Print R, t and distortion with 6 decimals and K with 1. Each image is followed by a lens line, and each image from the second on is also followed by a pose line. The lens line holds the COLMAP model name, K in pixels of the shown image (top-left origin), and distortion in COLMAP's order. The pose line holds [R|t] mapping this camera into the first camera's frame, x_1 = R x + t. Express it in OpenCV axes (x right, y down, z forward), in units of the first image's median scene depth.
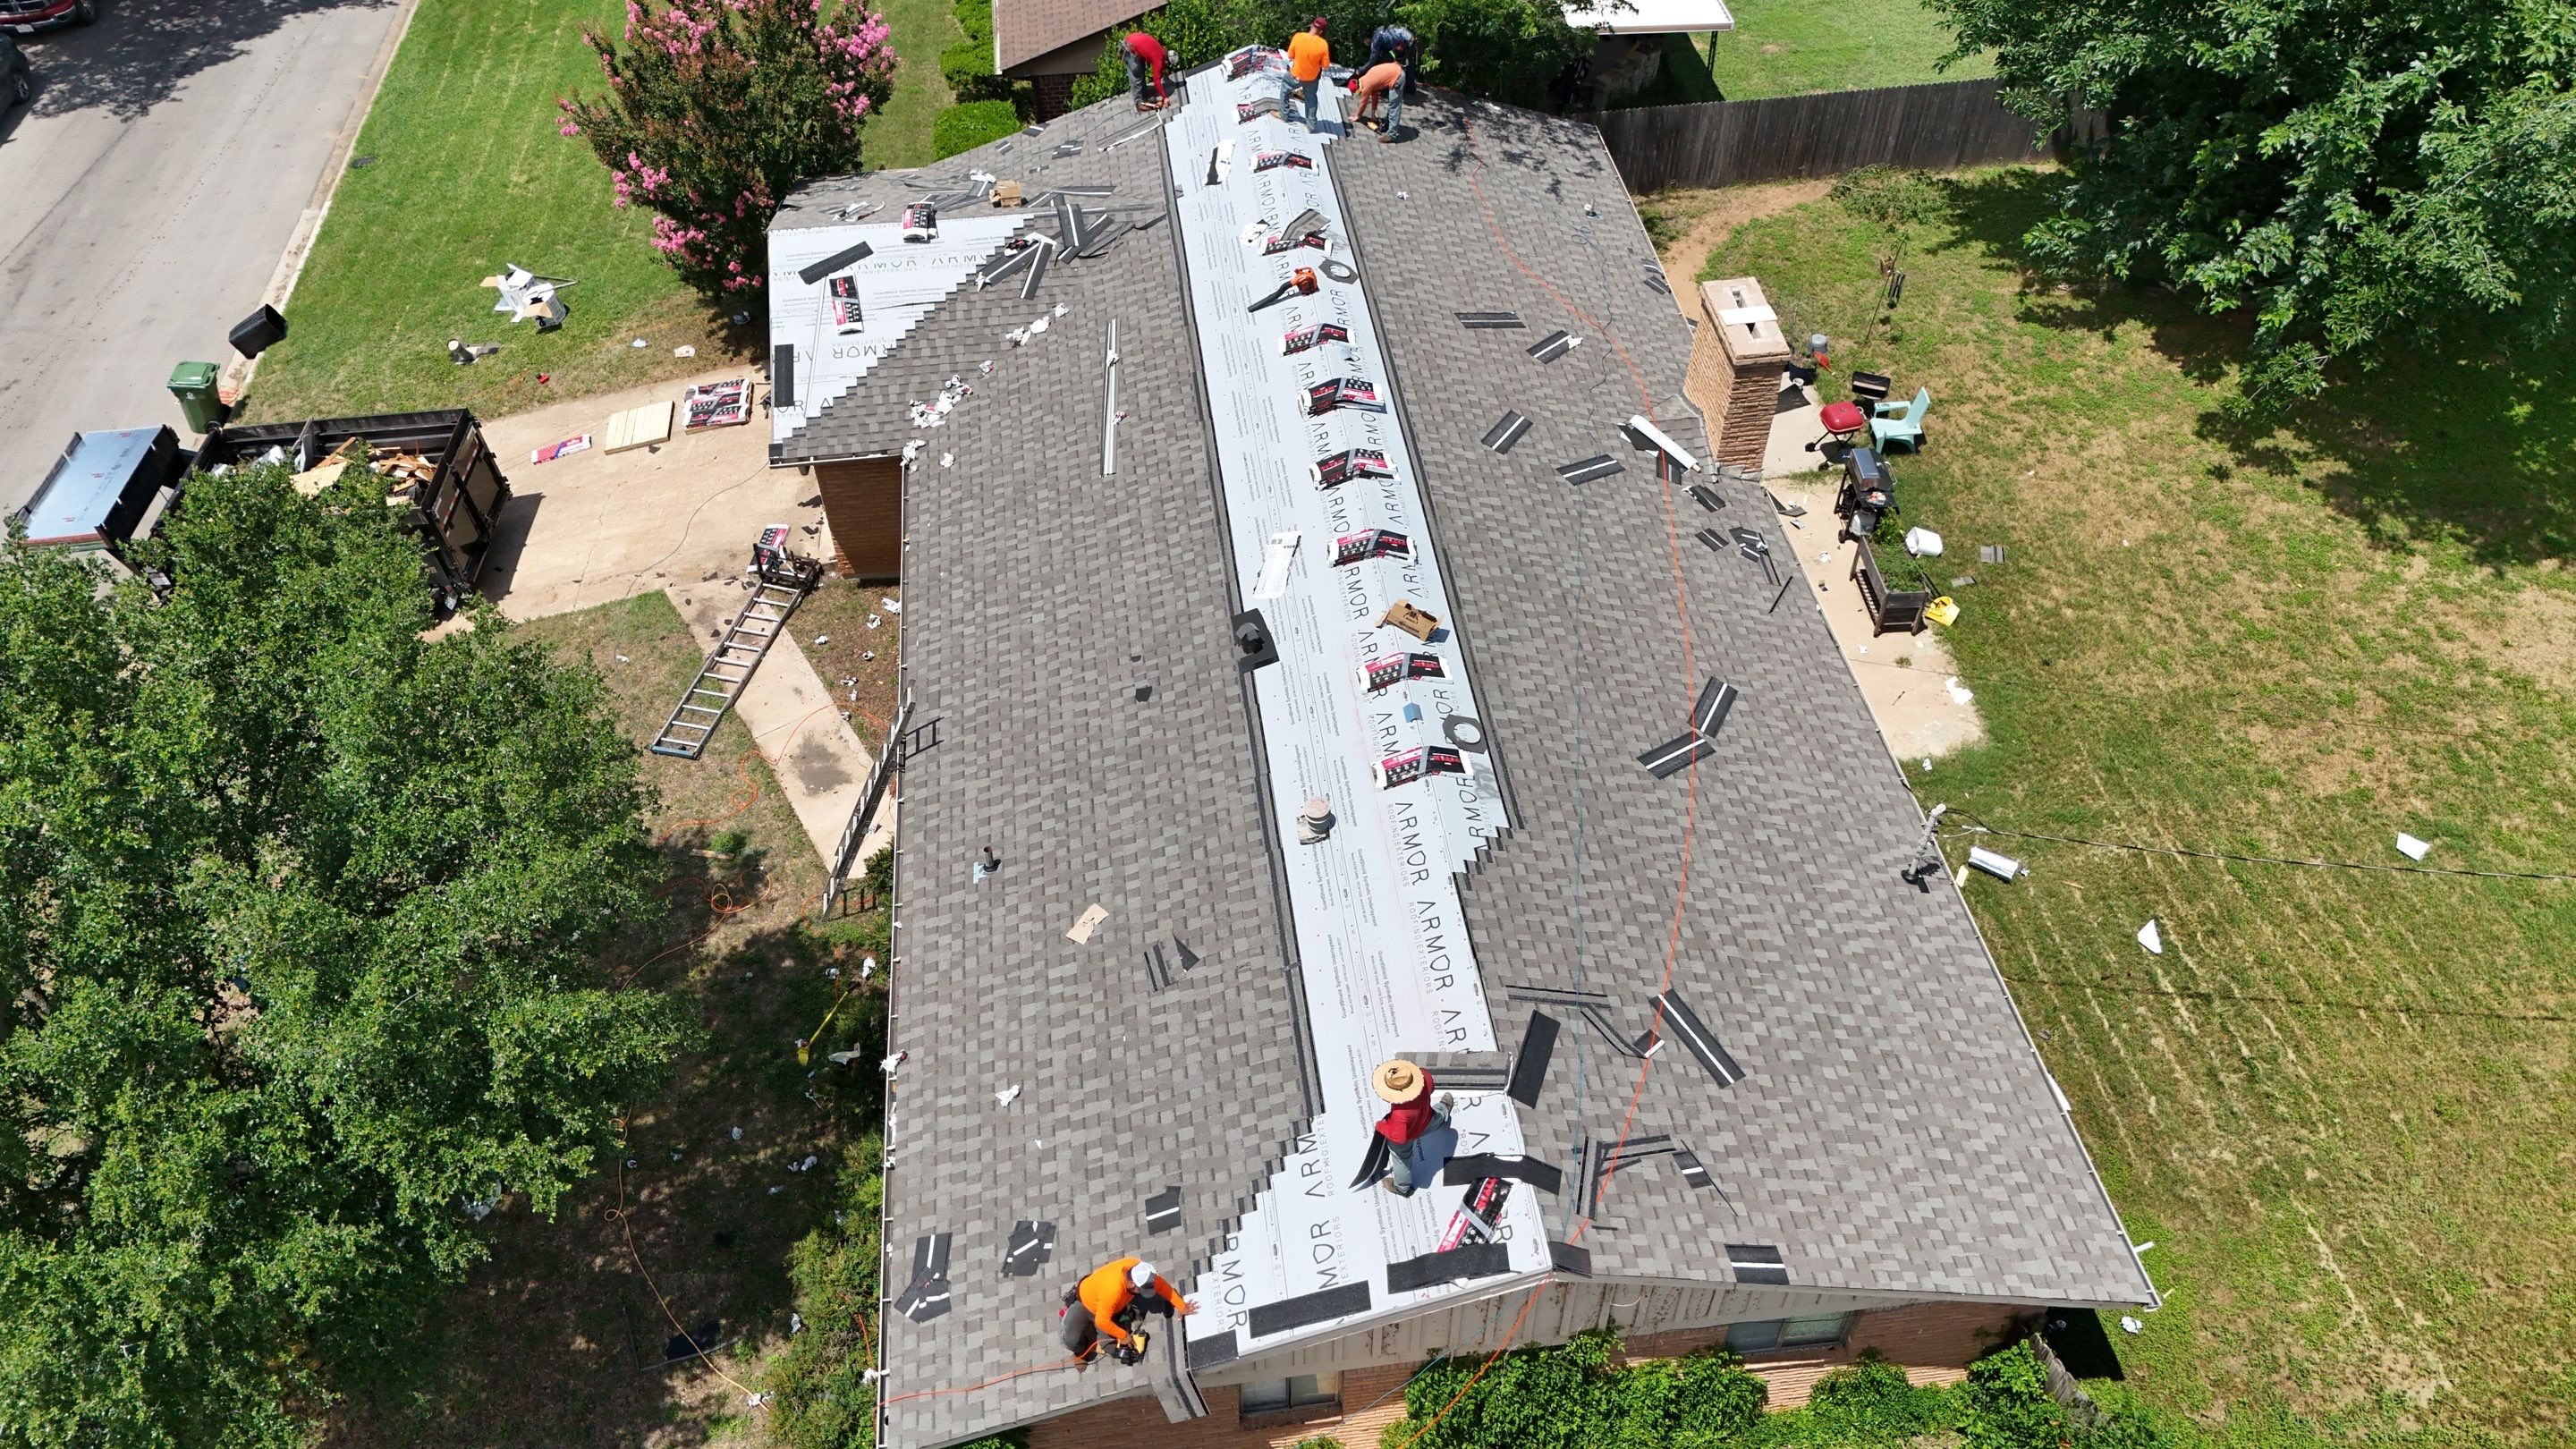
lens RADIAL K [[1884.3, 0, 1289.2], [0, 1884.3, 726.6], [0, 0, 1]] dist [0.069790, -0.062986]
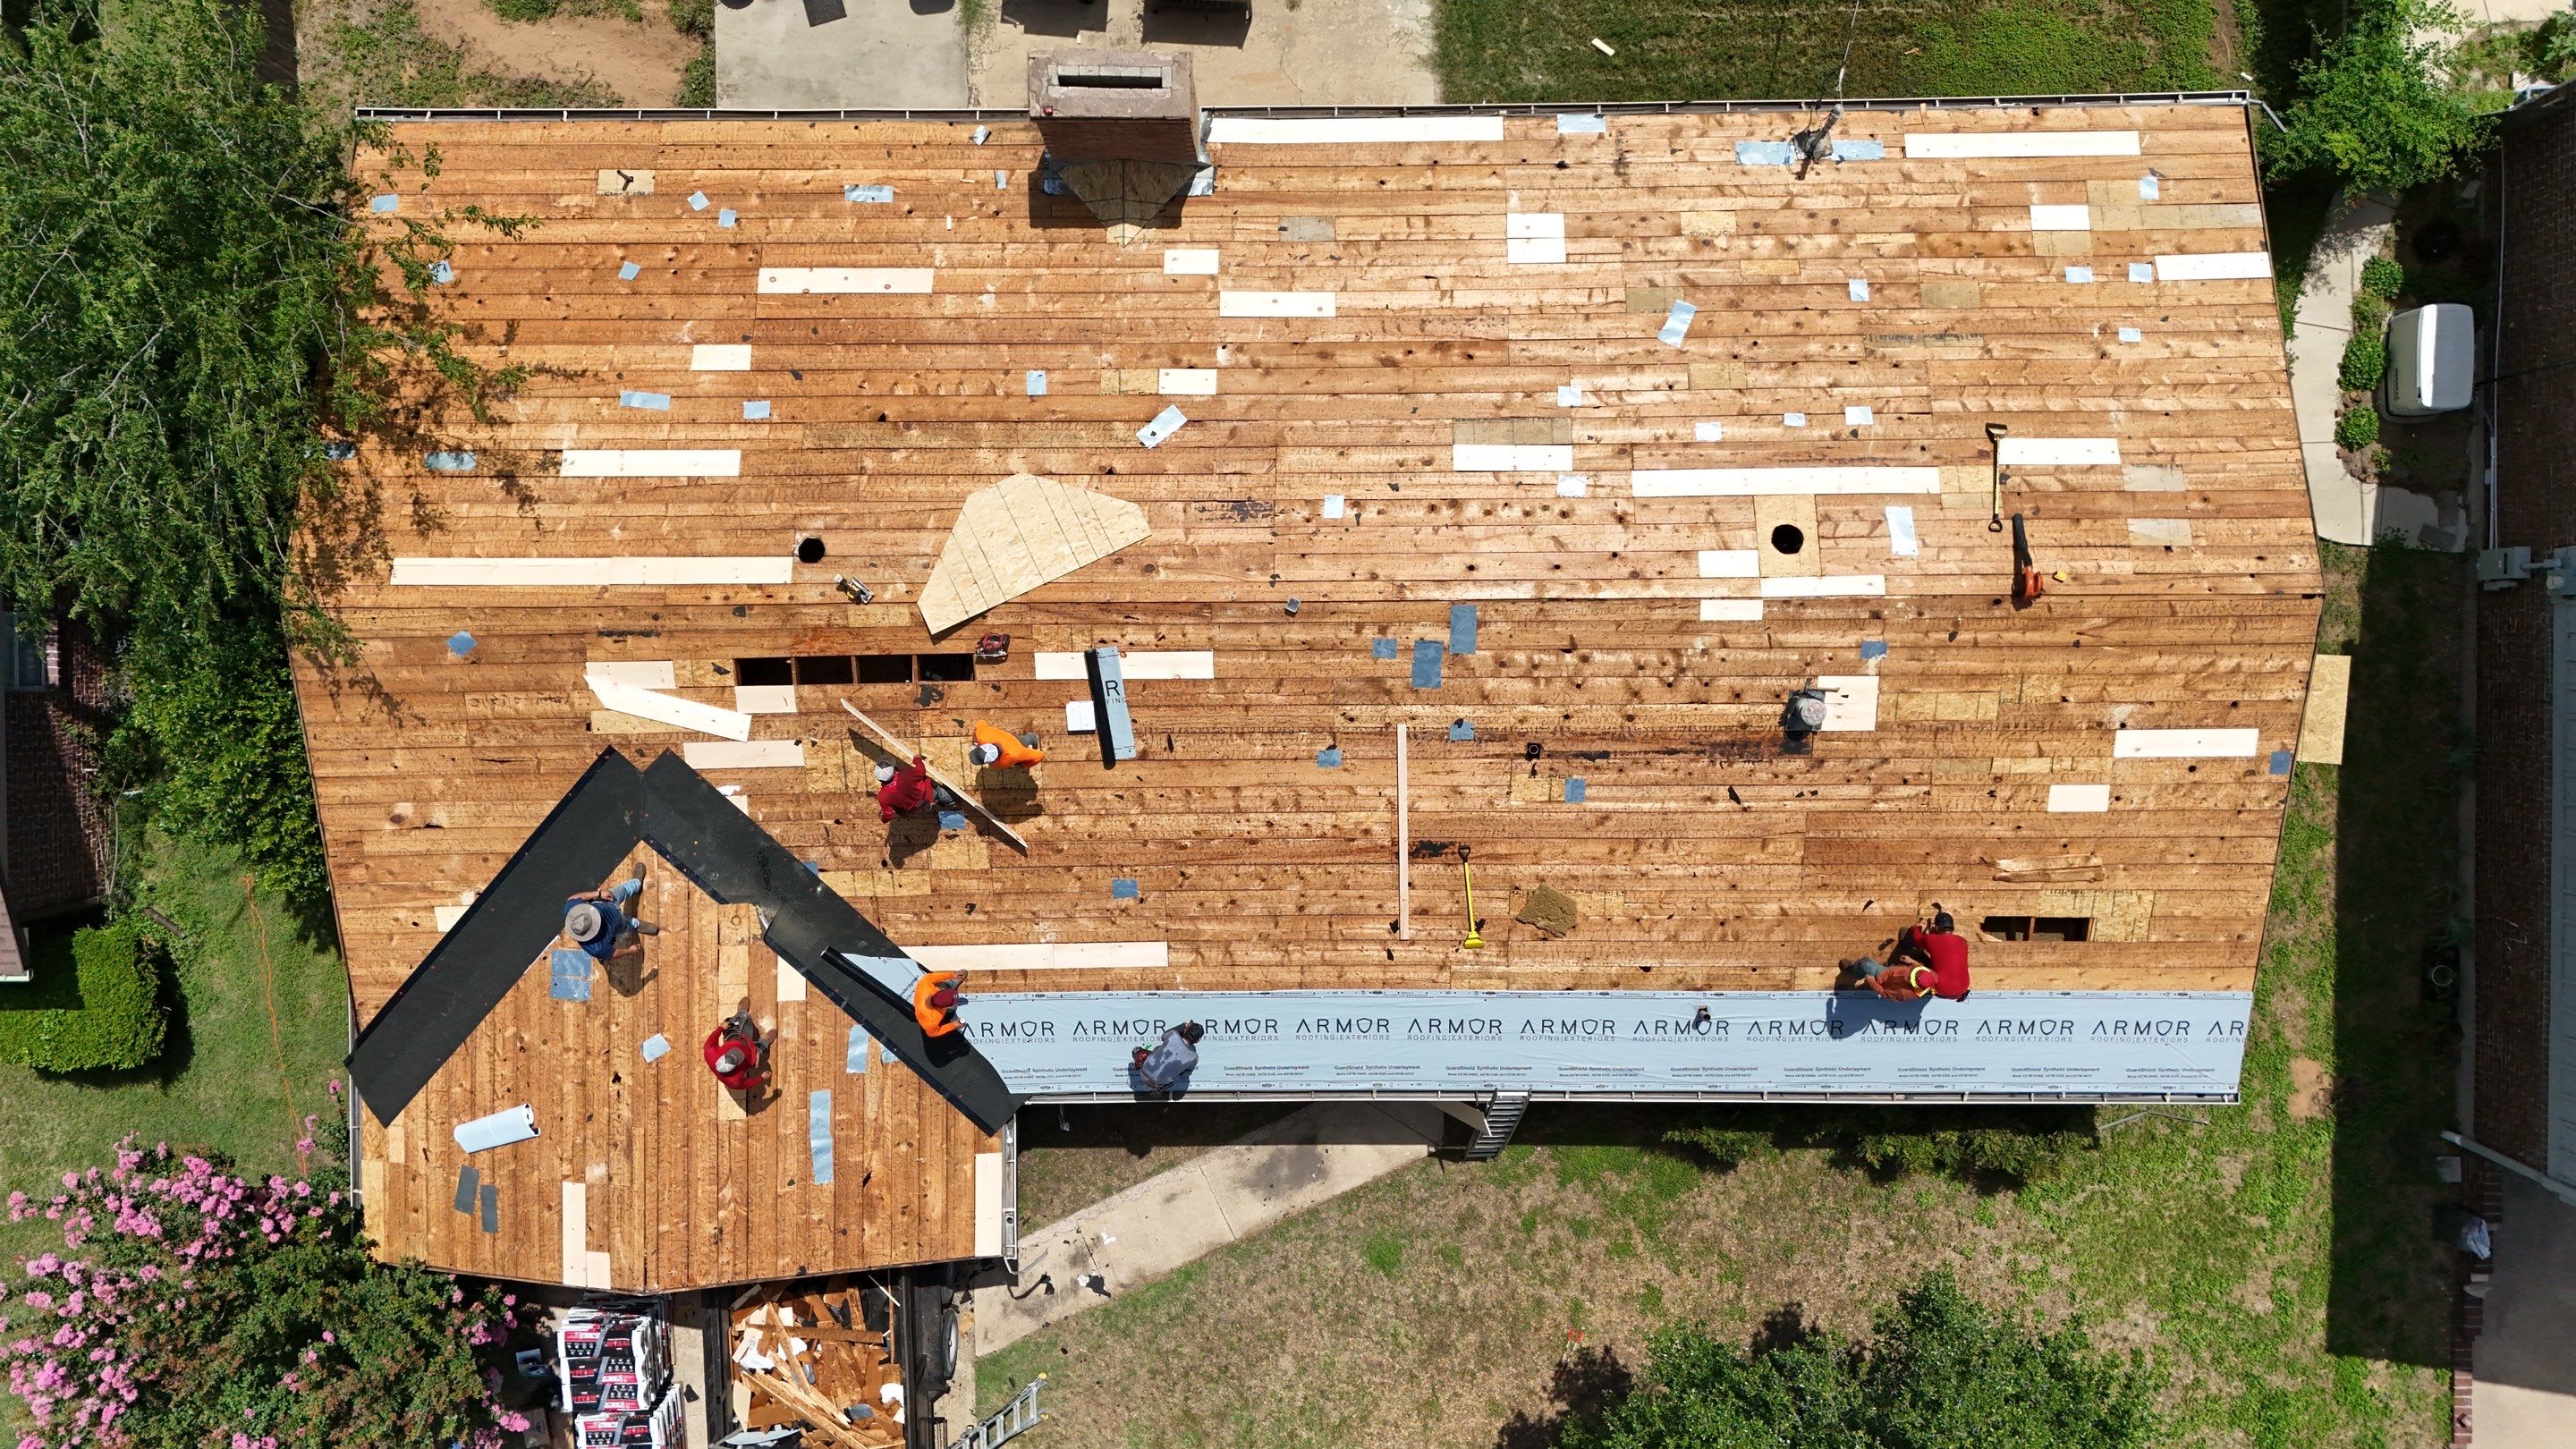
lens RADIAL K [[1884.3, 0, 1290.6], [0, 1884.3, 715.0], [0, 0, 1]] dist [0.069790, -0.062986]
pose [[0.119850, -0.992703, -0.013265, -0.004857], [0.723180, 0.078141, 0.686225, -0.631072], [-0.680181, -0.091837, 0.727268, 0.306314]]
